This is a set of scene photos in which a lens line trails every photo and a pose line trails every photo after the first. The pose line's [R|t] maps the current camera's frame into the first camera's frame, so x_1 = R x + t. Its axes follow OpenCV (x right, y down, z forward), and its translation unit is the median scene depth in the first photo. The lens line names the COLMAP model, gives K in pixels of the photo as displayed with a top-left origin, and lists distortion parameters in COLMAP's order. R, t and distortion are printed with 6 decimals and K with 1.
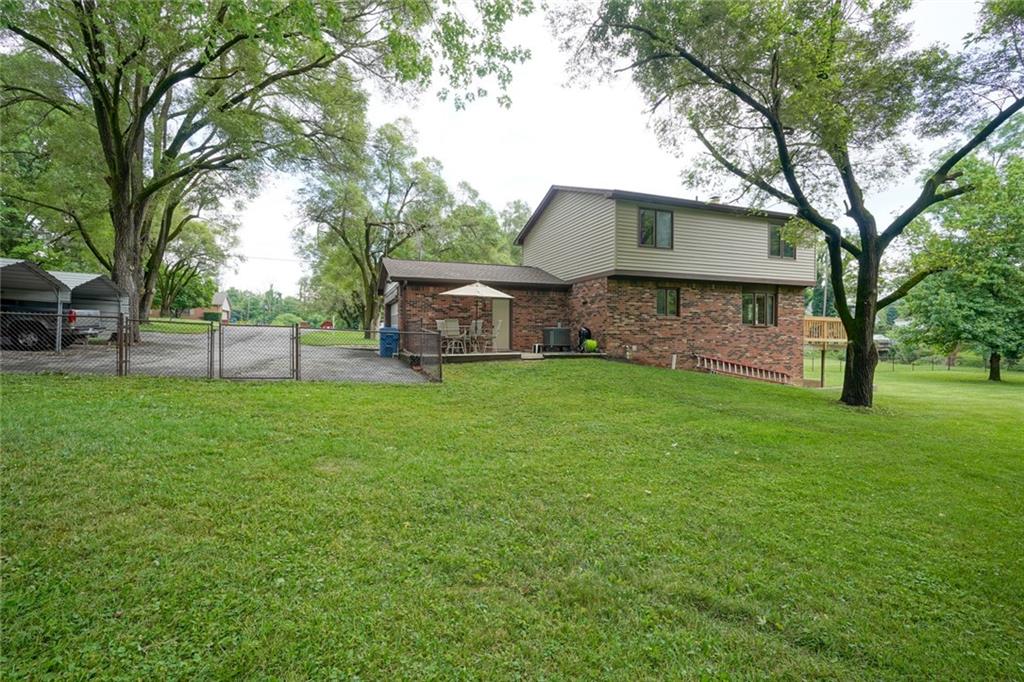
lens RADIAL K [[466.4, 0, 512.0], [0, 466.4, 341.0], [0, 0, 1]] dist [-0.007191, -0.000363]
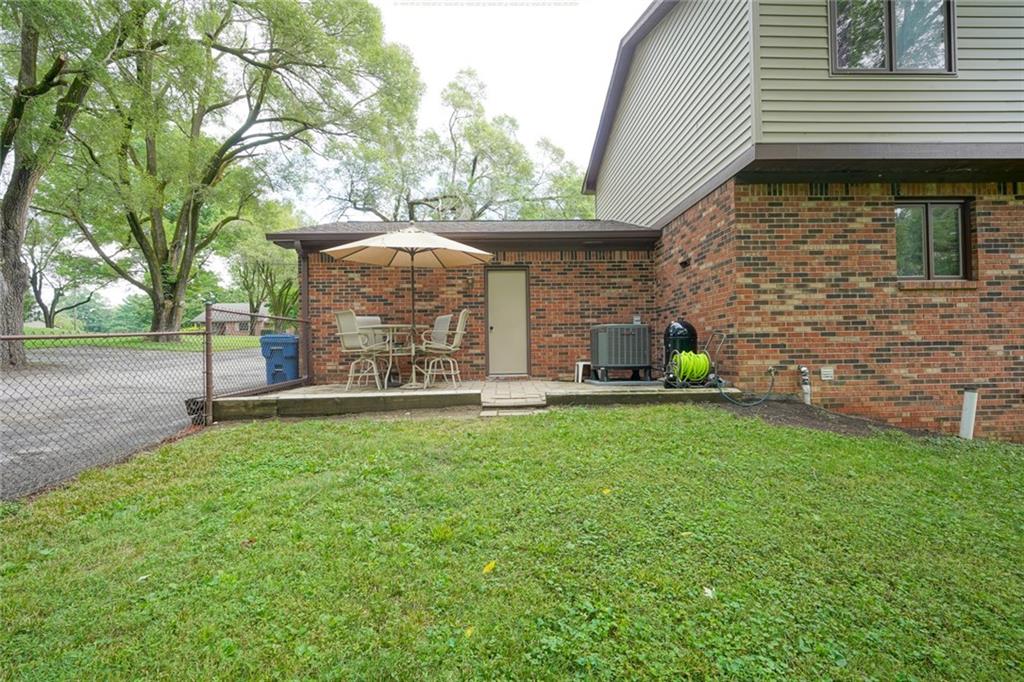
lens RADIAL K [[466.4, 0, 512.0], [0, 466.4, 341.0], [0, 0, 1]] dist [-0.007191, -0.000363]
pose [[0.947706, -0.023905, -0.318247, 0.146430], [0.014039, 0.999348, -0.033259, -0.000743], [0.318835, 0.027052, 0.947424, 0.582001]]
